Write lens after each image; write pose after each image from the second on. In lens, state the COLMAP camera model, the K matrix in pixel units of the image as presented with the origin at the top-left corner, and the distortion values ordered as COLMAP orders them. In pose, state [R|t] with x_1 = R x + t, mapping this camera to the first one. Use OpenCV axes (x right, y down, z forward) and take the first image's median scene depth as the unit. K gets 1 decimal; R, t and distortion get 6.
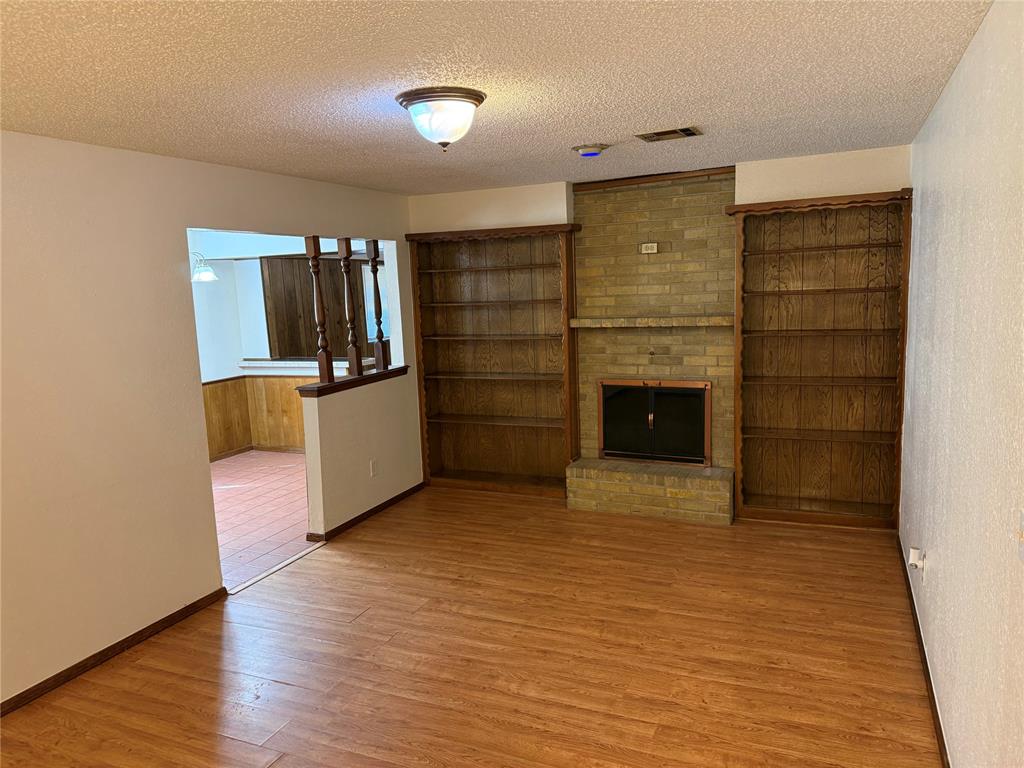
lens RADIAL K [[710.7, 0, 512.0], [0, 710.7, 384.0], [0, 0, 1]] dist [0.085235, -0.114589]
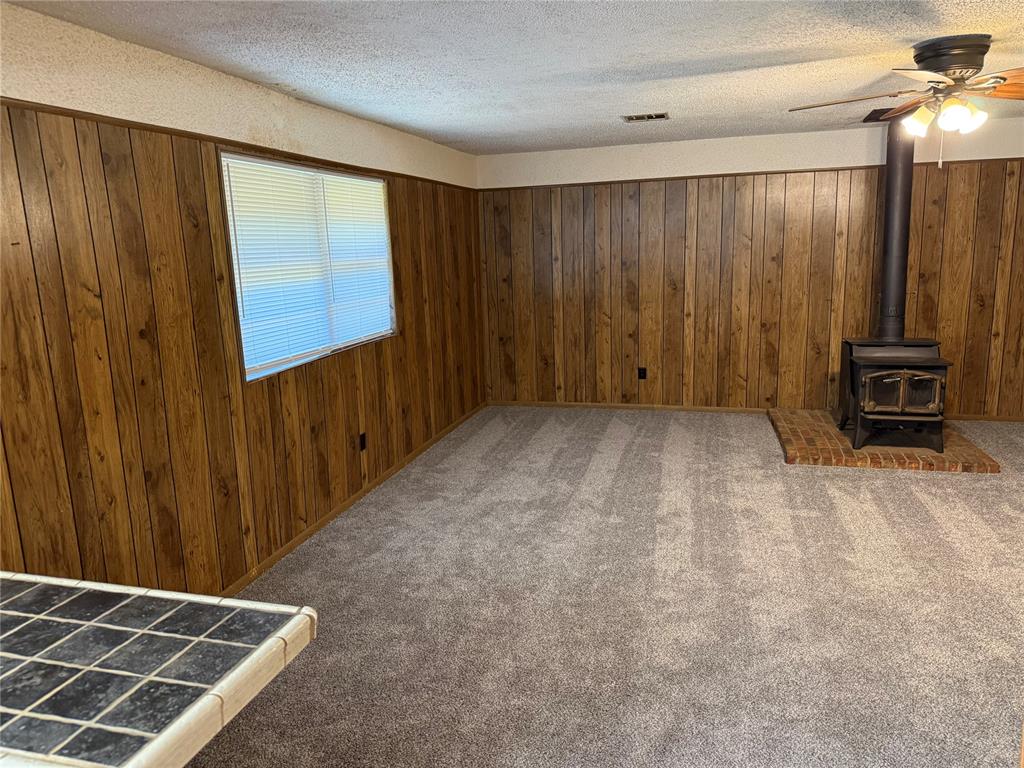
lens RADIAL K [[711.0, 0, 506.3], [0, 711.0, 376.0], [0, 0, 1]] dist [0.037291, -0.057713]
pose [[0.989086, -0.018242, 0.146203, -0.161332], [0.011083, 0.998706, 0.049630, -0.097493], [-0.146919, -0.047468, 0.988009, 0.807739]]
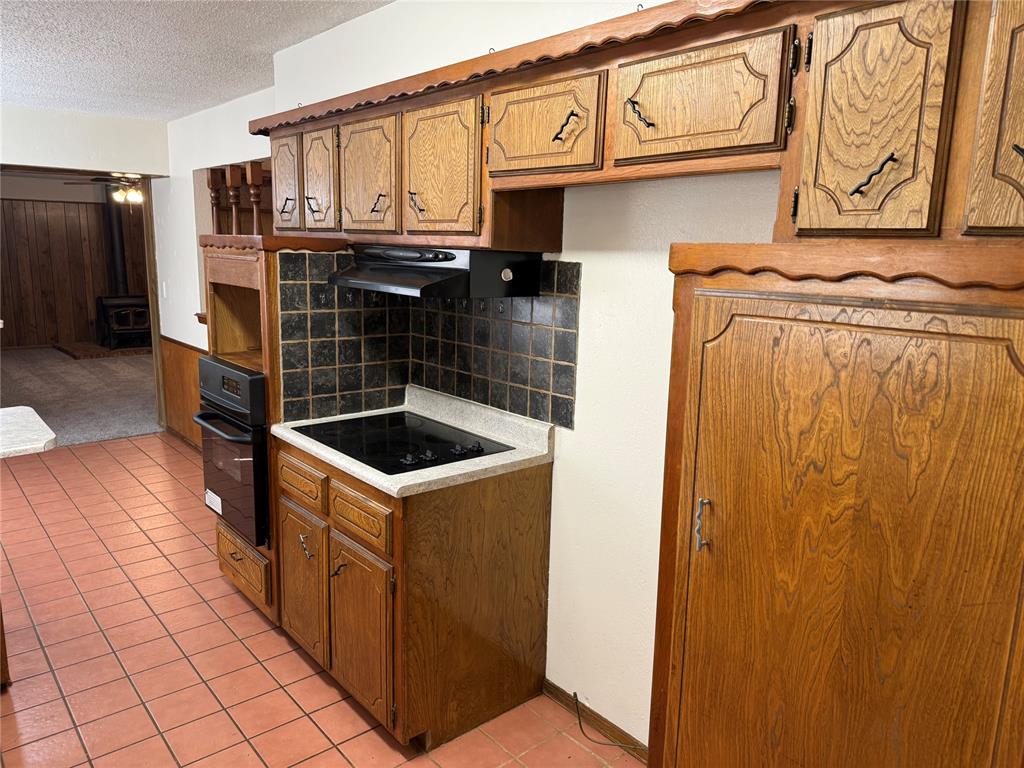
lens RADIAL K [[713.2, 0, 513.7], [0, 713.2, 381.0], [0, 0, 1]] dist [0.117508, -0.145590]
pose [[0.423247, -0.112922, 0.898950, -0.621976], [0.084202, 0.992811, 0.085068, 0.010114], [-0.902093, 0.039689, 0.429713, 0.202451]]
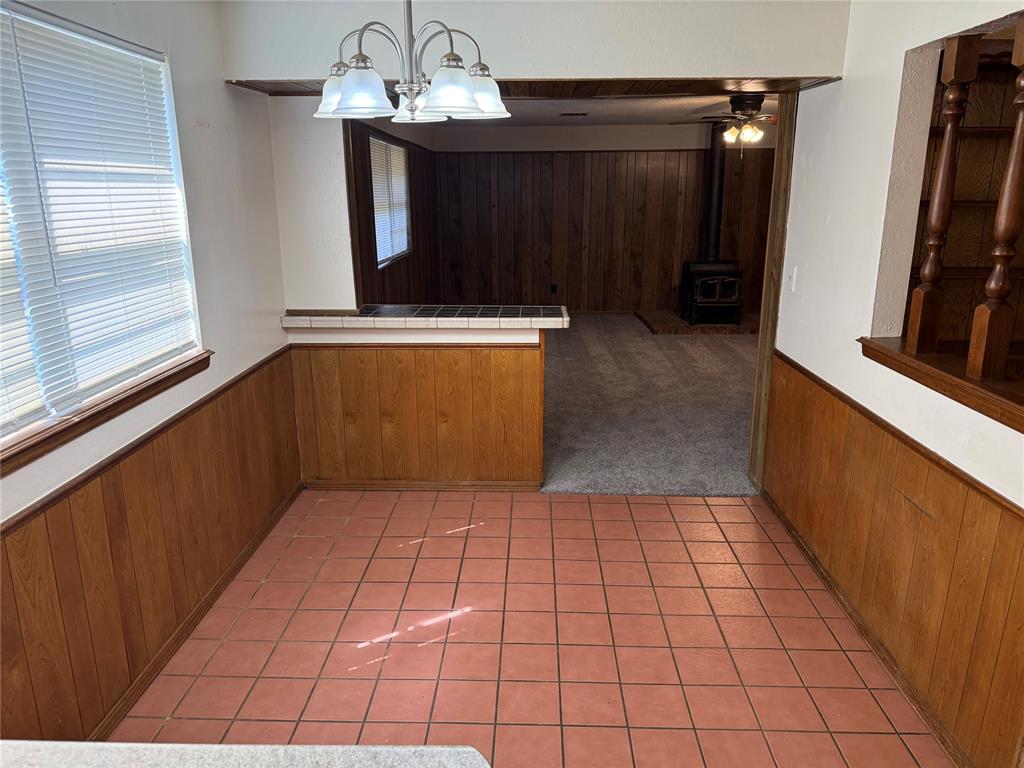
lens RADIAL K [[713.2, 0, 513.7], [0, 713.2, 381.0], [0, 0, 1]] dist [0.117508, -0.145590]
pose [[0.922736, -0.059937, 0.380744, -0.423342], [0.016464, 0.993063, 0.116427, -0.042400], [-0.385081, -0.101163, 0.917321, 0.495781]]
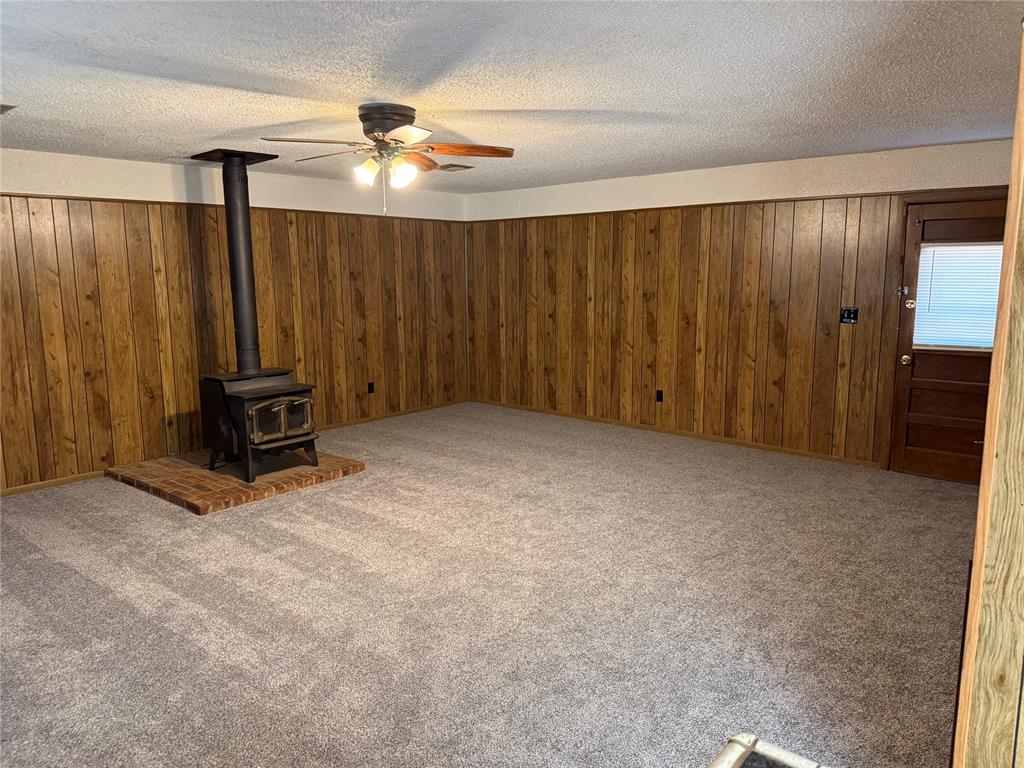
lens RADIAL K [[710.7, 0, 512.0], [0, 710.7, 384.0], [0, 0, 1]] dist [0.085235, -0.114589]
pose [[0.285383, -0.116026, 0.951364, -0.303504], [0.121942, 0.988974, 0.084033, -0.110953], [-0.950624, 0.092029, 0.296385, 0.971677]]
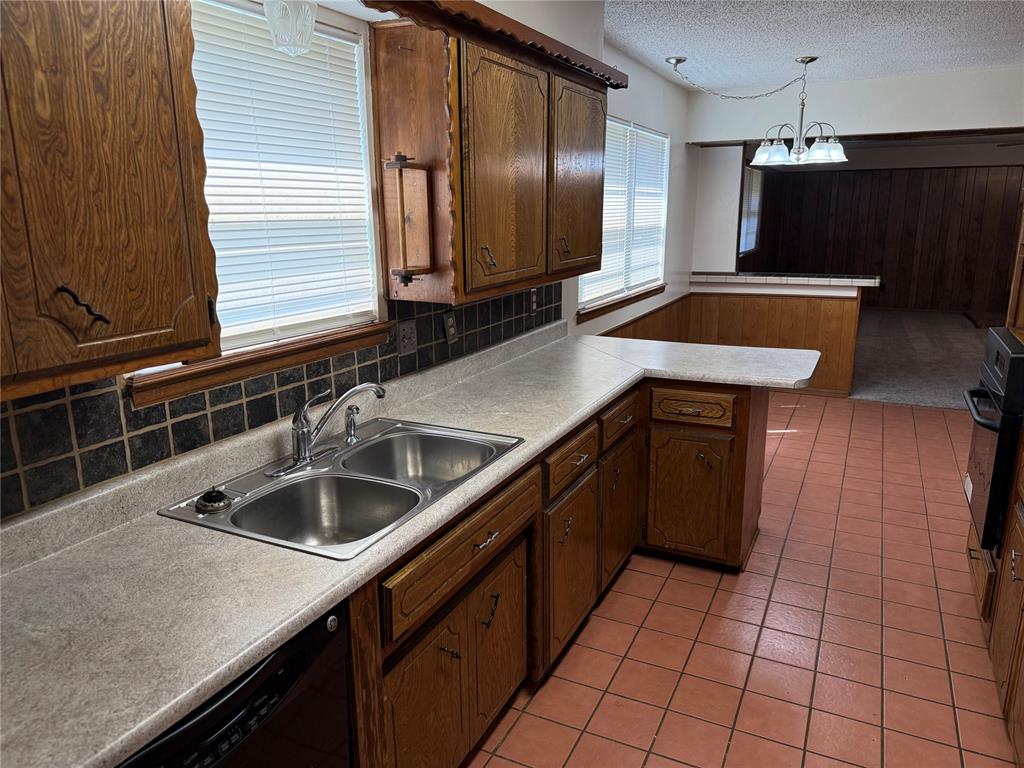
lens RADIAL K [[710.7, 0, 512.0], [0, 710.7, 384.0], [0, 0, 1]] dist [0.085235, -0.114589]
pose [[0.998689, 0.040597, -0.031174, -0.553769], [-0.037288, 0.994264, 0.100241, 0.017881], [0.035064, -0.098947, 0.994475, 0.165730]]
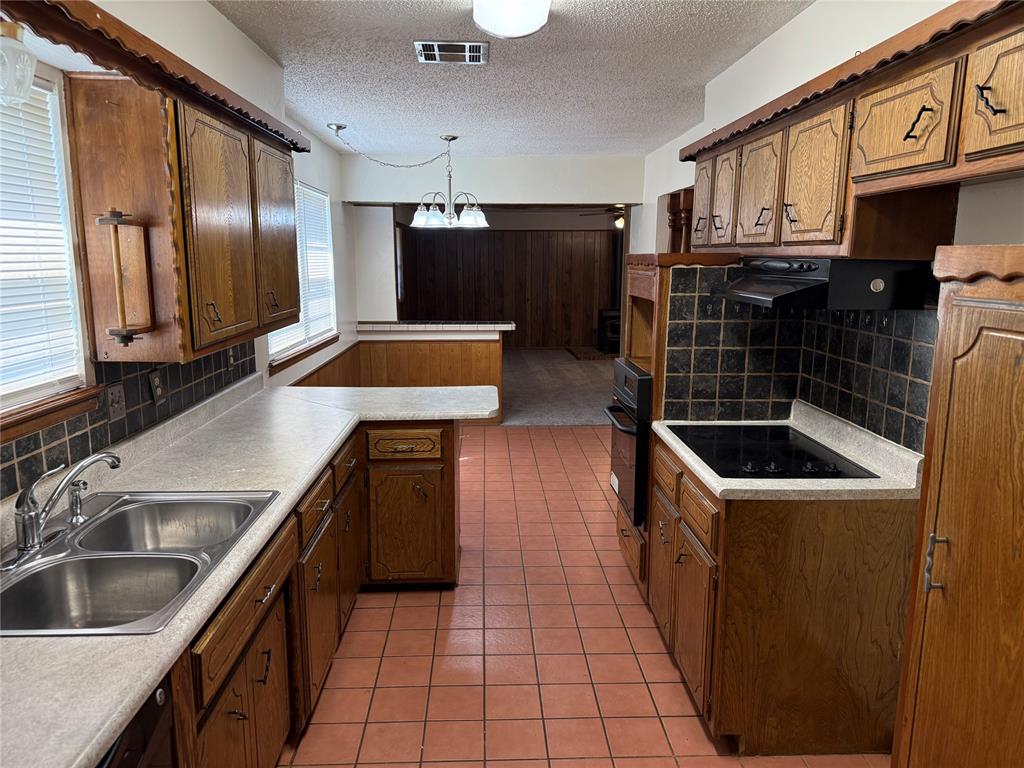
lens RADIAL K [[710.7, 0, 512.0], [0, 710.7, 384.0], [0, 0, 1]] dist [0.085235, -0.114589]
pose [[0.894489, -0.032399, 0.445914, -0.599489], [0.020568, 0.999297, 0.031347, 0.017560], [-0.446616, -0.018868, 0.894527, 0.144860]]
